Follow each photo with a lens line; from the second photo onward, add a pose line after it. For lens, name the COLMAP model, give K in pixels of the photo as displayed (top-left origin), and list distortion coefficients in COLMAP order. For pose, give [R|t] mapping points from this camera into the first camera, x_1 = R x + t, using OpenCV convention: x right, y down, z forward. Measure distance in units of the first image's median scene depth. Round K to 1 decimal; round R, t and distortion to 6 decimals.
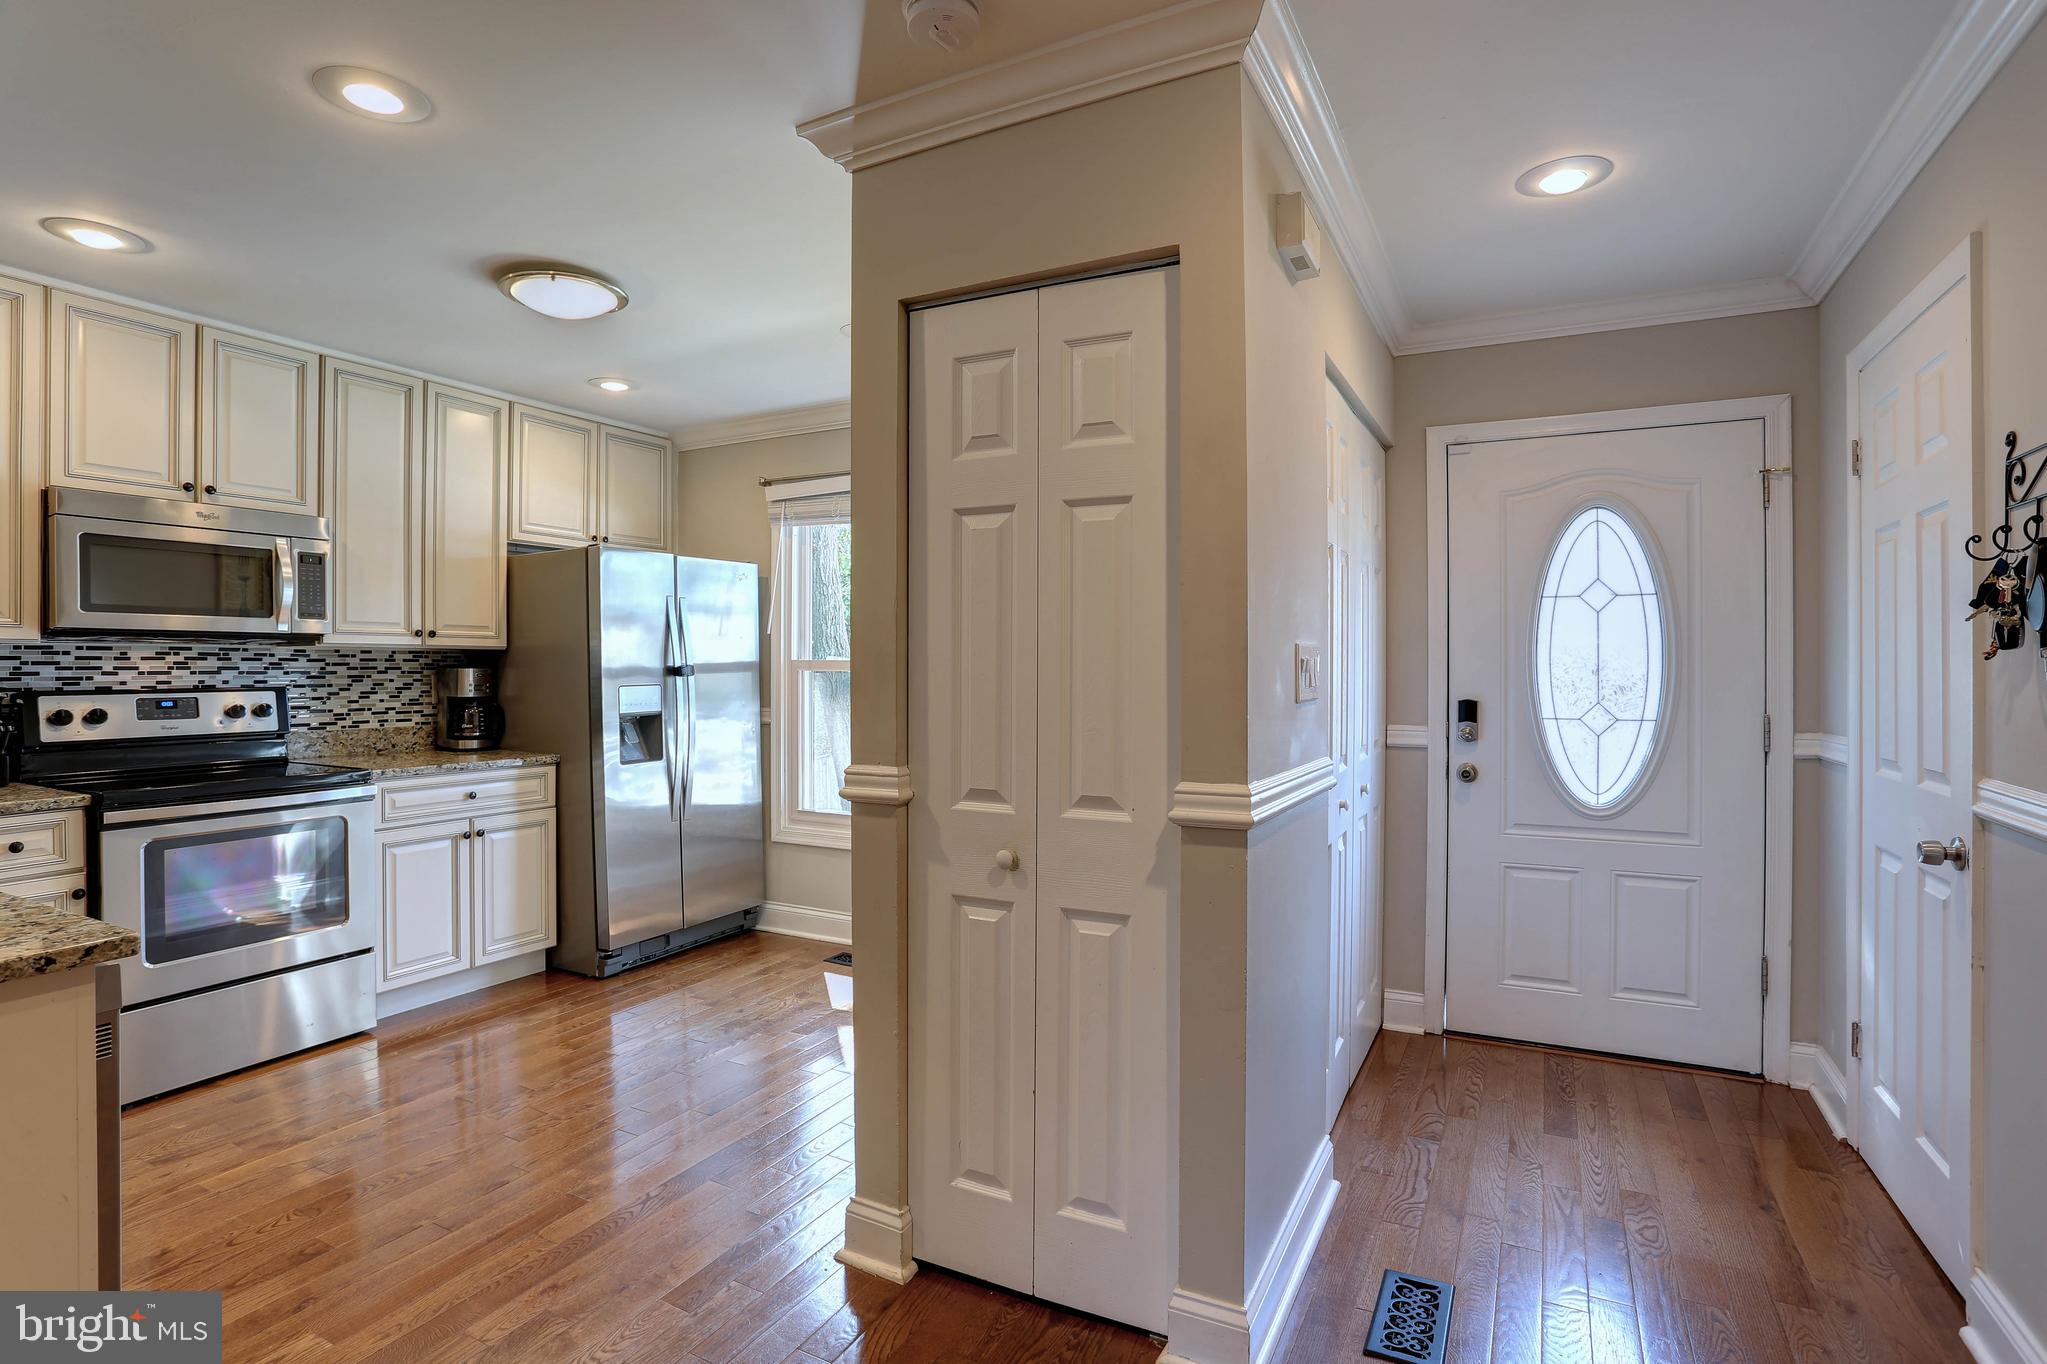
lens RADIAL K [[1019.0, 0, 1003.4], [0, 1019.0, 679.8], [0, 0, 1]] dist [-0.054205, 0.014939]
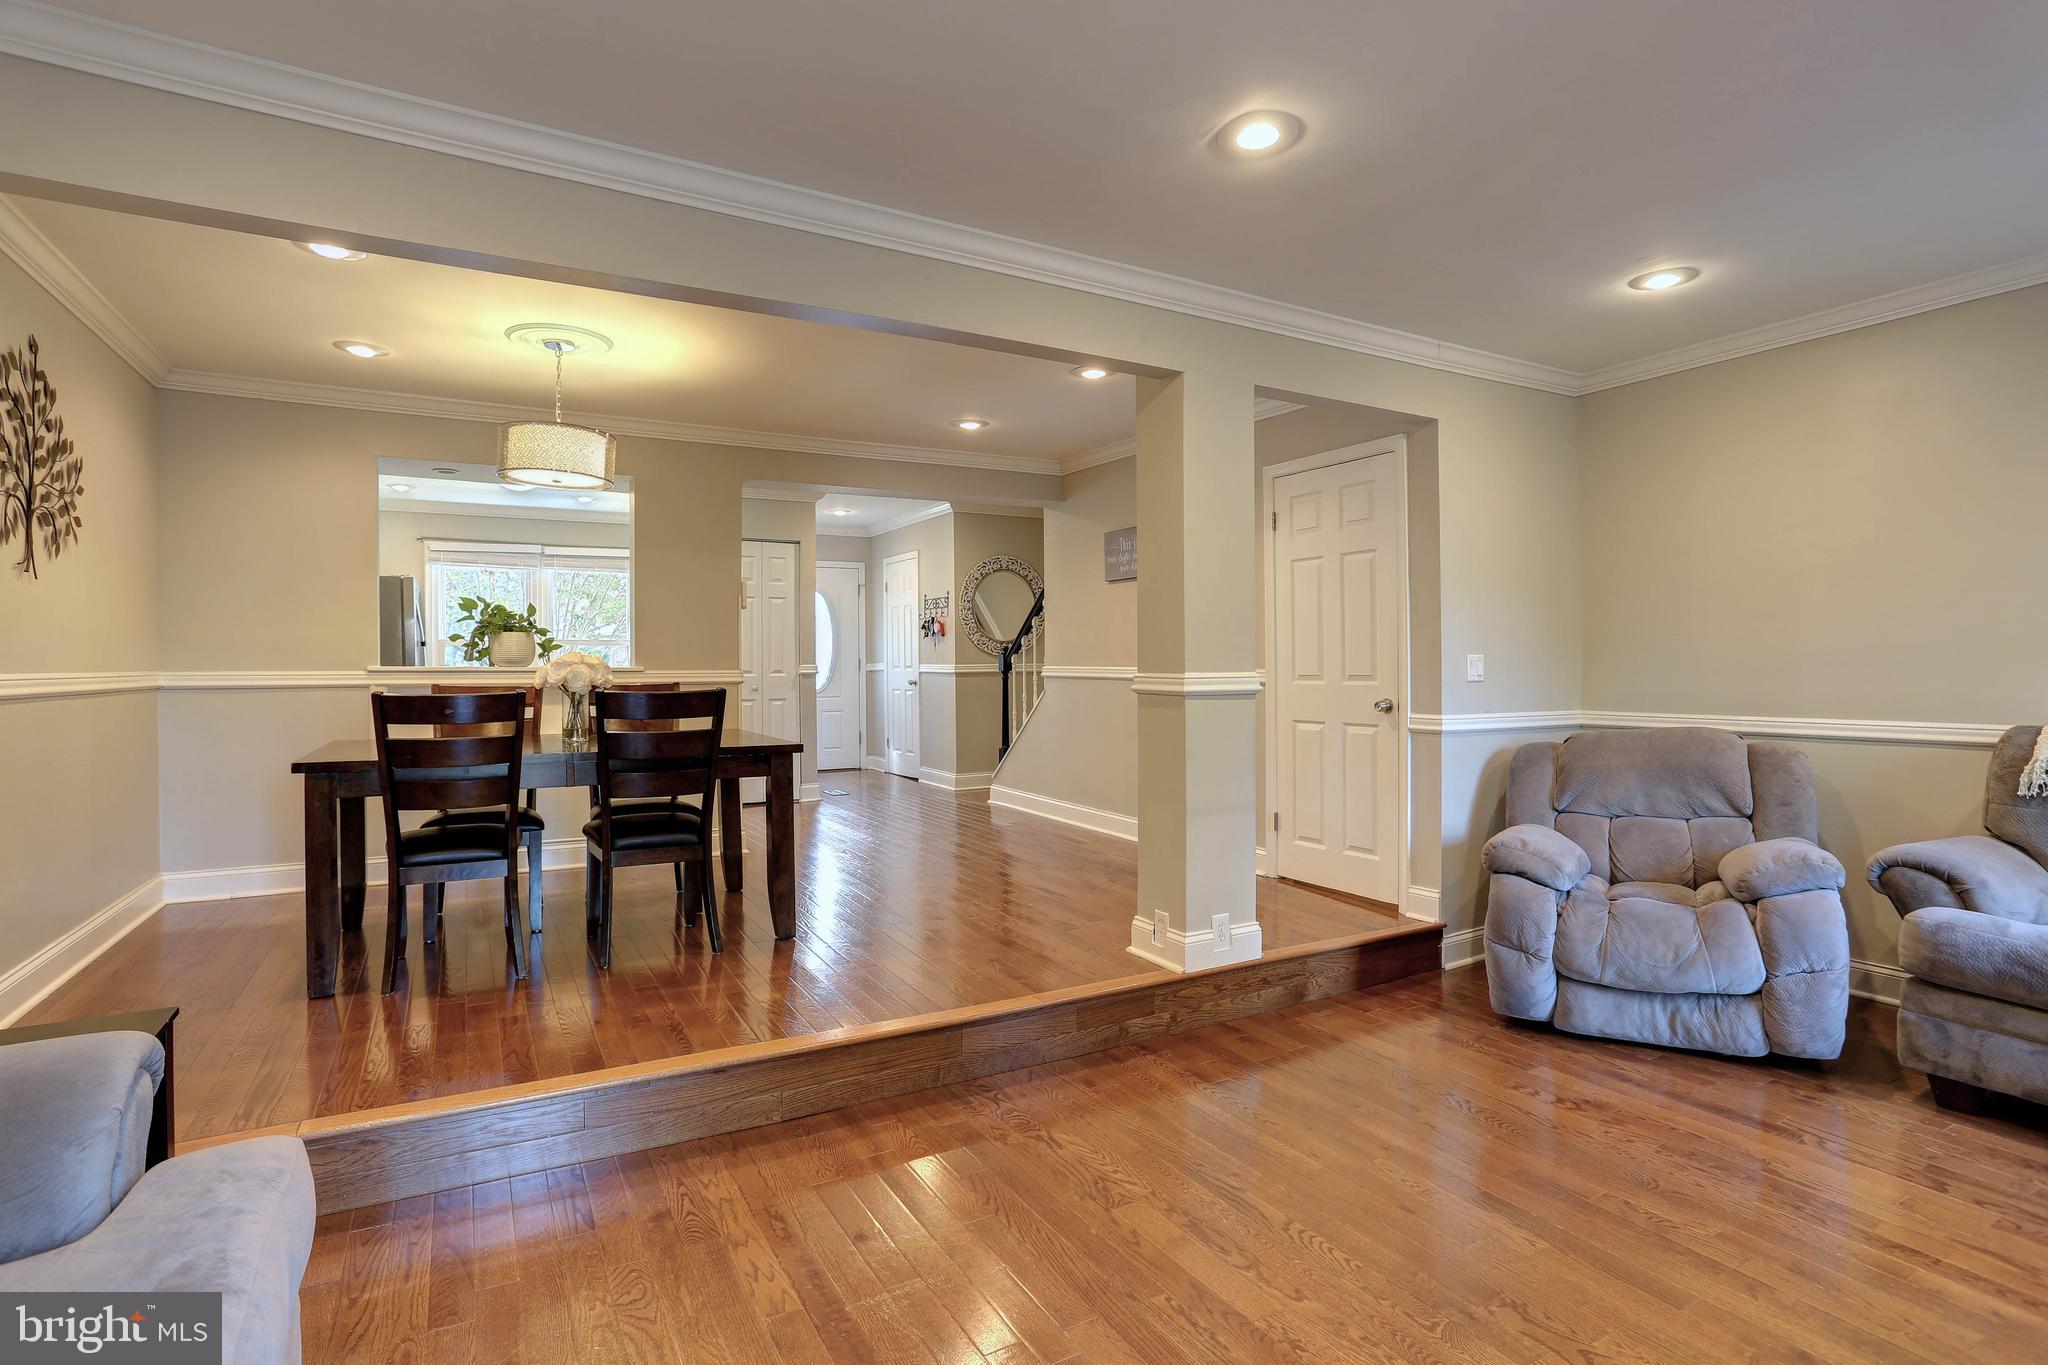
lens RADIAL K [[1019.5, 0, 1024.3], [0, 1019.5, 670.8], [0, 0, 1]] dist [-0.054205, 0.014939]
pose [[0.537891, -0.011534, 0.842936, -1.912022], [0.024034, 0.999710, -0.001657, 0.101949], [-0.842672, 0.021151, 0.538012, -1.373662]]
